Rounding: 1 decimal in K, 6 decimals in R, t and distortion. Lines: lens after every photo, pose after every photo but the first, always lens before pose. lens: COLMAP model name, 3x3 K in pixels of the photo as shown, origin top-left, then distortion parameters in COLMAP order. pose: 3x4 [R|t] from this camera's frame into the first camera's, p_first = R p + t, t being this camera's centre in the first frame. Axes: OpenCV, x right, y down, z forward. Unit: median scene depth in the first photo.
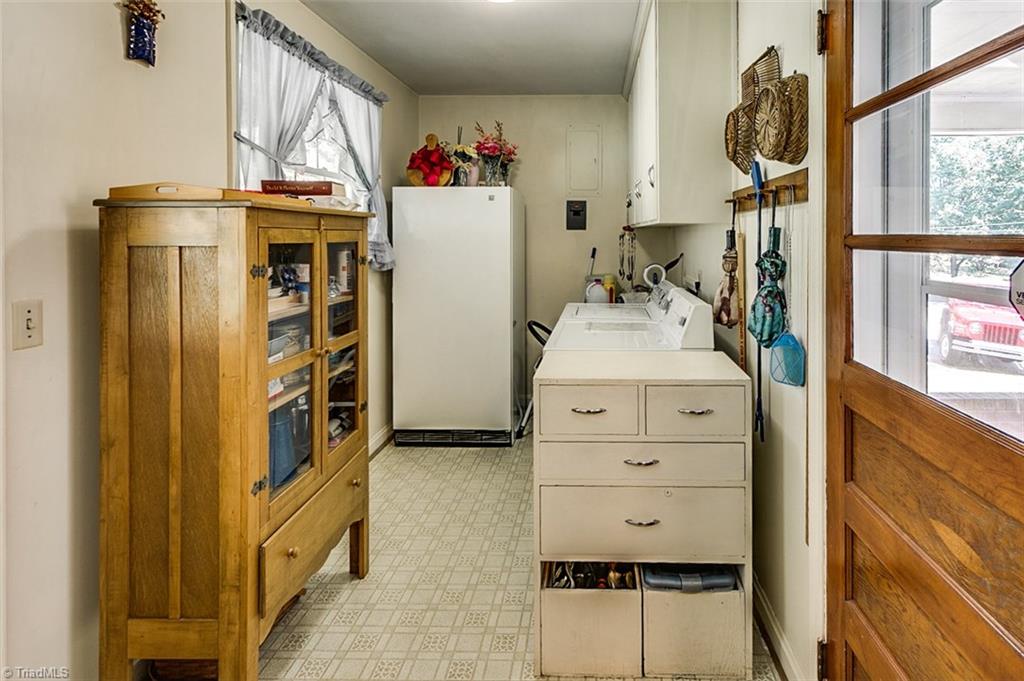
lens RADIAL K [[567.6, 0, 556.2], [0, 567.6, 252.0], [0, 0, 1]] dist [0.007724, 0.001765]
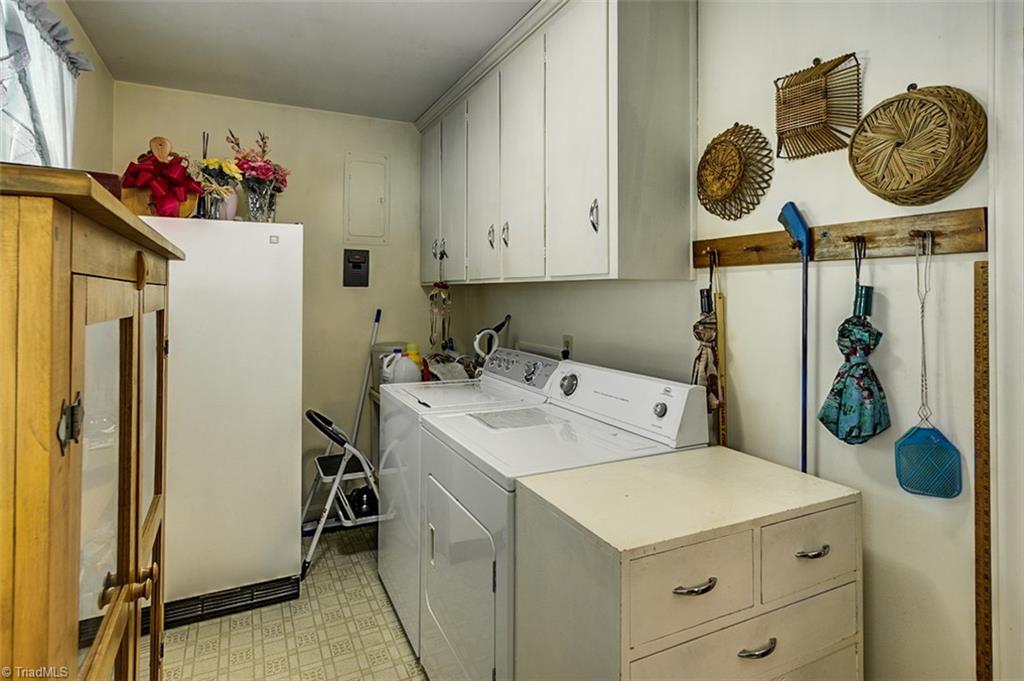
lens RADIAL K [[567.6, 0, 502.1], [0, 567.6, 293.7], [0, 0, 1]] dist [0.007724, 0.001765]
pose [[0.879093, 0.001129, 0.476650, -0.205912], [0.011813, 0.999638, -0.024156, -0.010120], [-0.476505, 0.026866, 0.878761, 0.276221]]
